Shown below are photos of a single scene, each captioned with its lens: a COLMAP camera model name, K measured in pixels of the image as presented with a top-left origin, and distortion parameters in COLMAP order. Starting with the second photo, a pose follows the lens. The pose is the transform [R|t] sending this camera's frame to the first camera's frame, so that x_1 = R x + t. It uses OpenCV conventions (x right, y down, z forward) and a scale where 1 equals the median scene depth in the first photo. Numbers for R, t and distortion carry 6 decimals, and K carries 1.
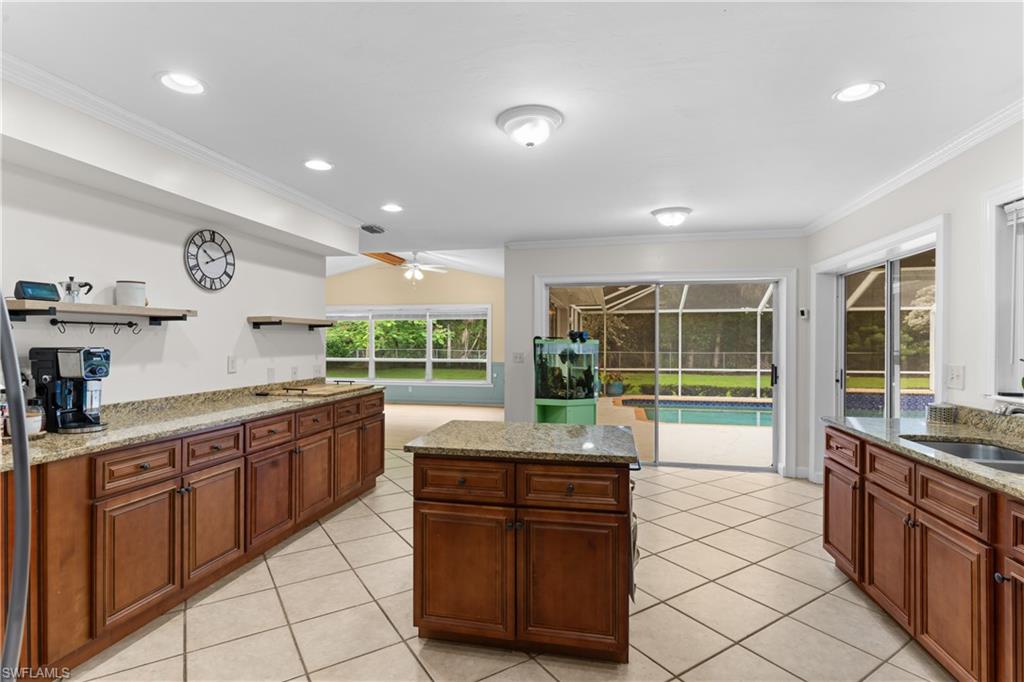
lens RADIAL K [[501.8, 0, 506.6], [0, 501.8, 338.8], [0, 0, 1]] dist [0.004083, 0.000307]
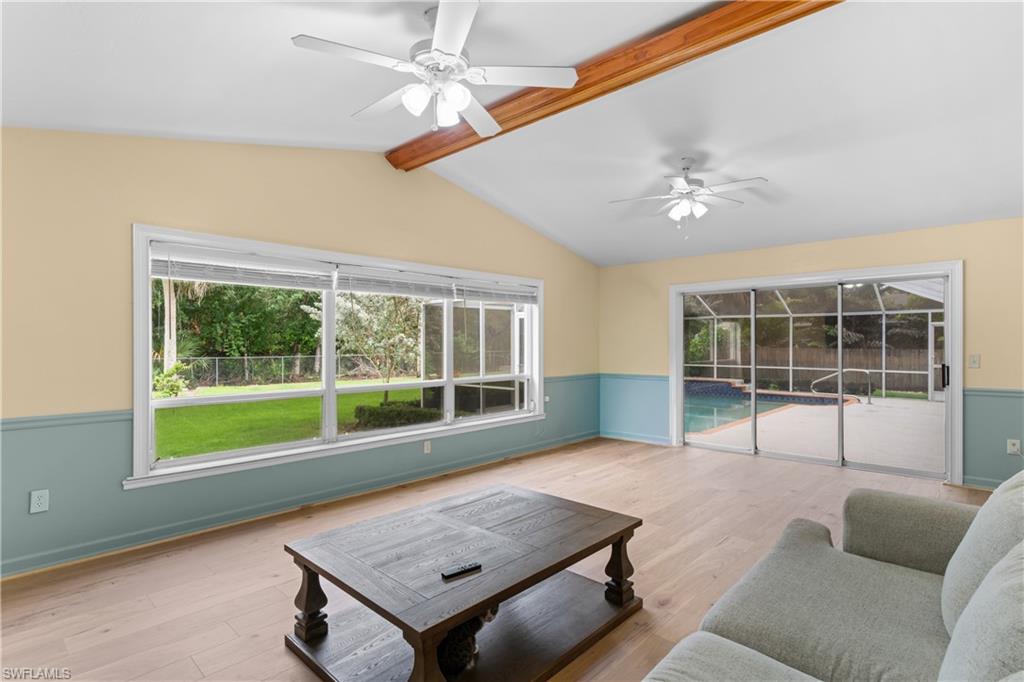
lens RADIAL K [[501.8, 0, 506.4], [0, 501.8, 339.0], [0, 0, 1]] dist [0.004083, 0.000307]
pose [[0.525326, 0.005048, 0.850886, -1.673746], [-0.002418, 0.999987, -0.004439, 0.008335], [-0.850898, 0.000274, 0.525331, 2.117302]]
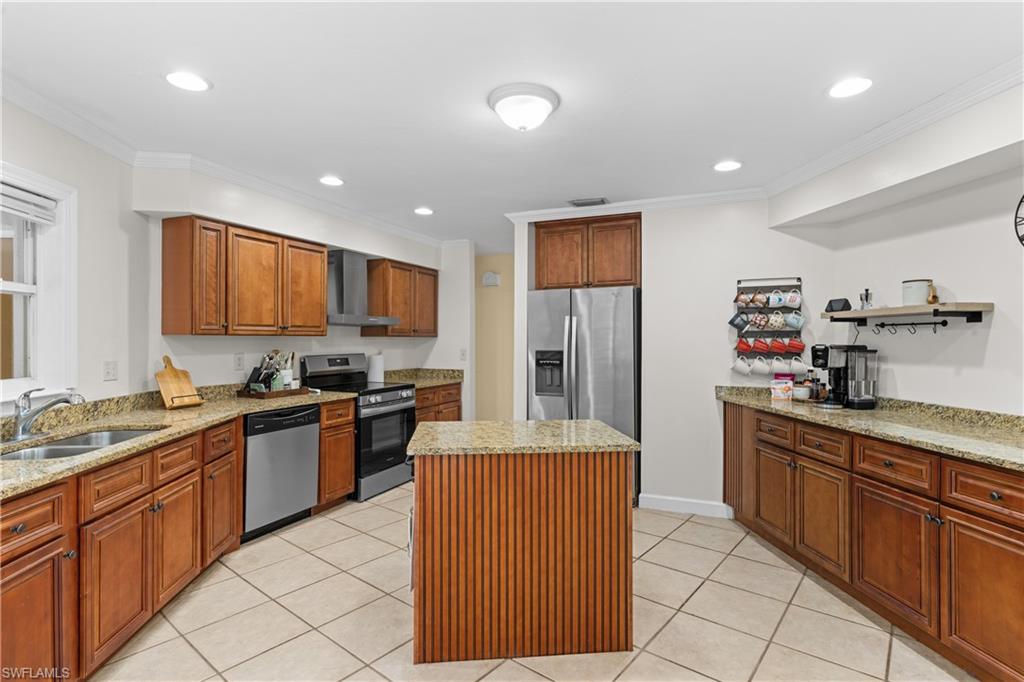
lens RADIAL K [[501.8, 0, 513.0], [0, 501.8, 336.9], [0, 0, 1]] dist [0.004083, 0.000307]
pose [[-0.951472, -0.006194, -0.307672, 0.245421], [-0.004327, 0.999968, -0.006750, 0.005527], [0.307704, -0.005091, -0.951469, 1.323561]]
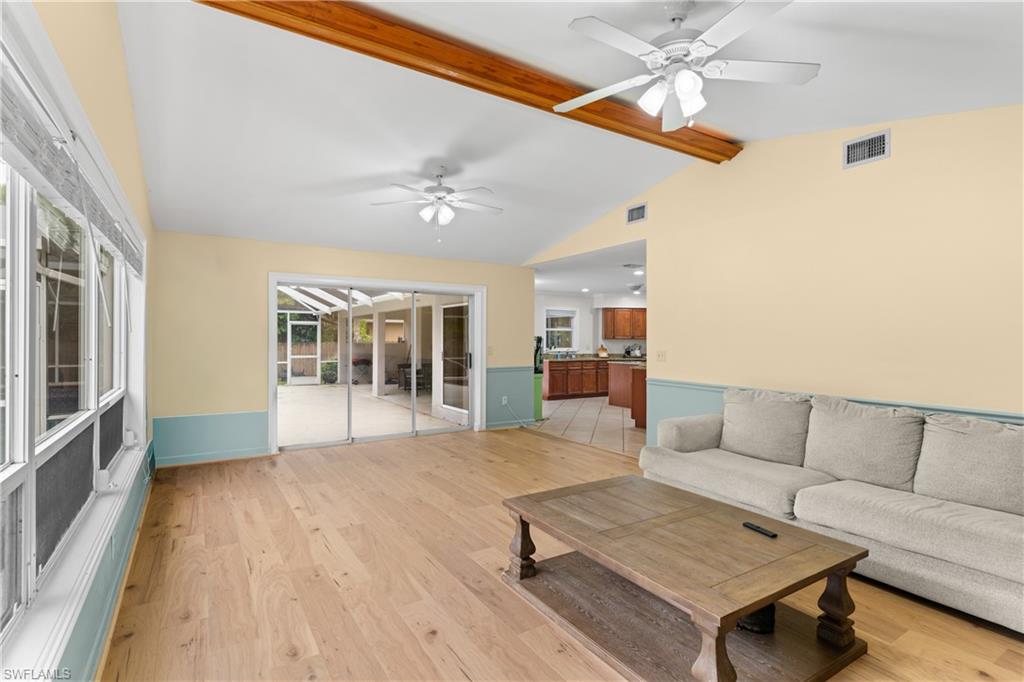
lens RADIAL K [[501.8, 0, 495.6], [0, 501.8, 338.5], [0, 0, 1]] dist [0.004083, 0.000307]
pose [[-0.688242, -0.005157, 0.725463, -1.457291], [-0.010350, 0.999943, -0.002710, 0.011708], [-0.725407, -0.009374, -0.688256, 3.189738]]
